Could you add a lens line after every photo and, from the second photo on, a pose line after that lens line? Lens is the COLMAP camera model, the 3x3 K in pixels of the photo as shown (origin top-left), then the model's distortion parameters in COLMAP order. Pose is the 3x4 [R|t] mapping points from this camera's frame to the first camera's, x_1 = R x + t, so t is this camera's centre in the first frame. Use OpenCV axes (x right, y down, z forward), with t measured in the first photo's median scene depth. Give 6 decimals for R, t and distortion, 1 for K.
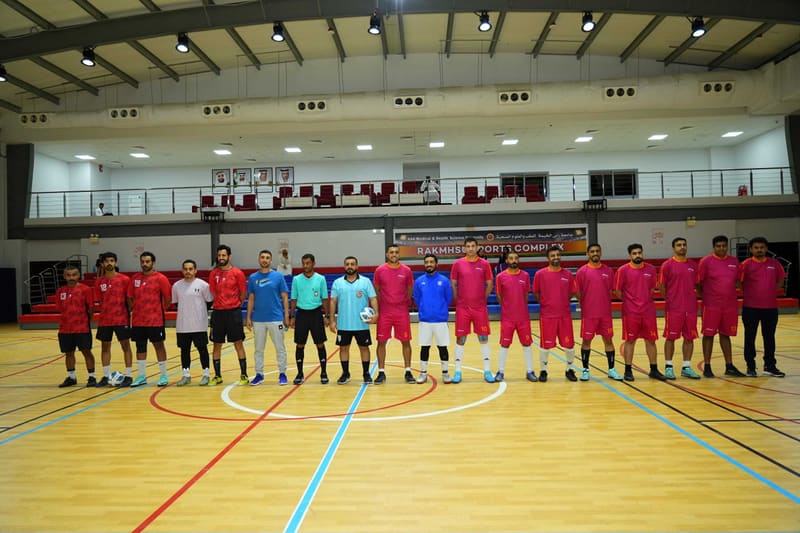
lens RADIAL K [[540.1, 0, 394.1], [0, 540.1, 268.3], [0, 0, 1]] dist [-0.006270, 0.016588]
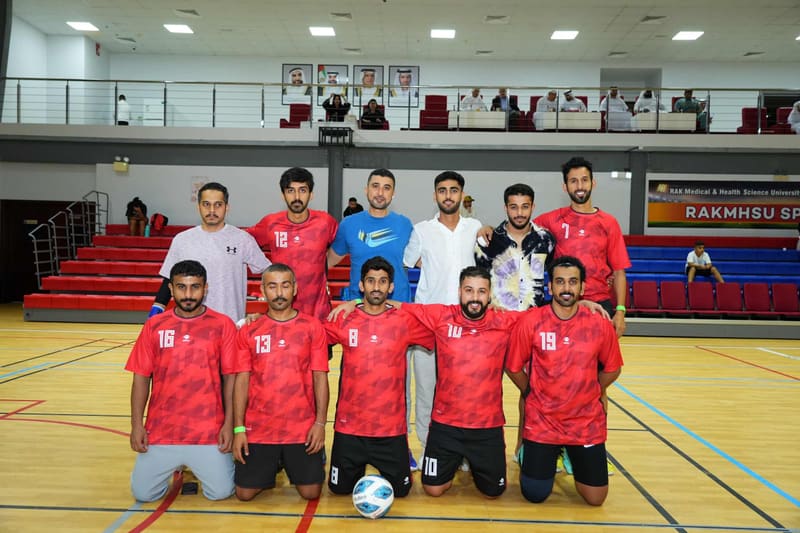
lens RADIAL K [[697.5, 0, 402.0], [0, 697.5, 272.9], [0, 0, 1]] dist [0.052273, -0.018992]
pose [[0.998293, 0.041357, 0.041232, -0.283794], [-0.043601, 0.997529, 0.055097, 0.004959], [-0.038852, -0.056801, 0.997629, 0.236784]]
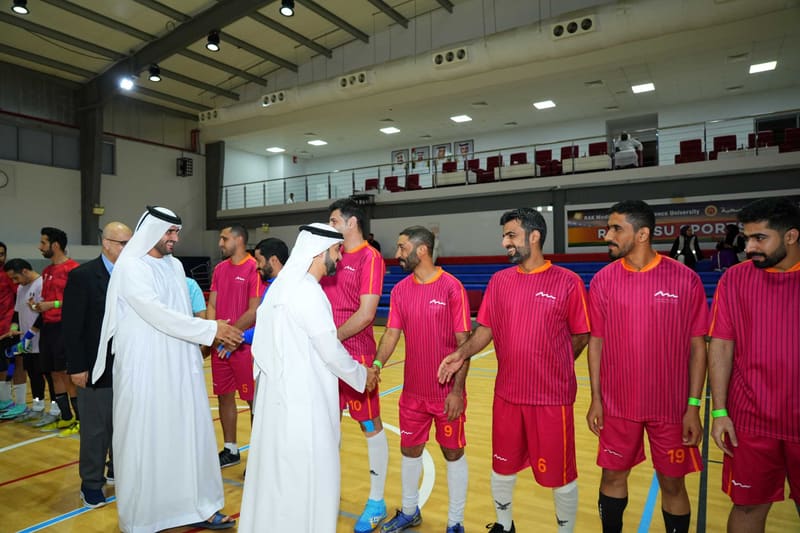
lens RADIAL K [[540.1, 0, 394.9], [0, 540.1, 263.5], [0, 0, 1]] dist [-0.006270, 0.016588]
pose [[0.883450, 0.006231, -0.468483, 0.138627], [0.002465, 0.999836, 0.017945, -0.005282], [0.468518, -0.017008, 0.883290, 0.212730]]
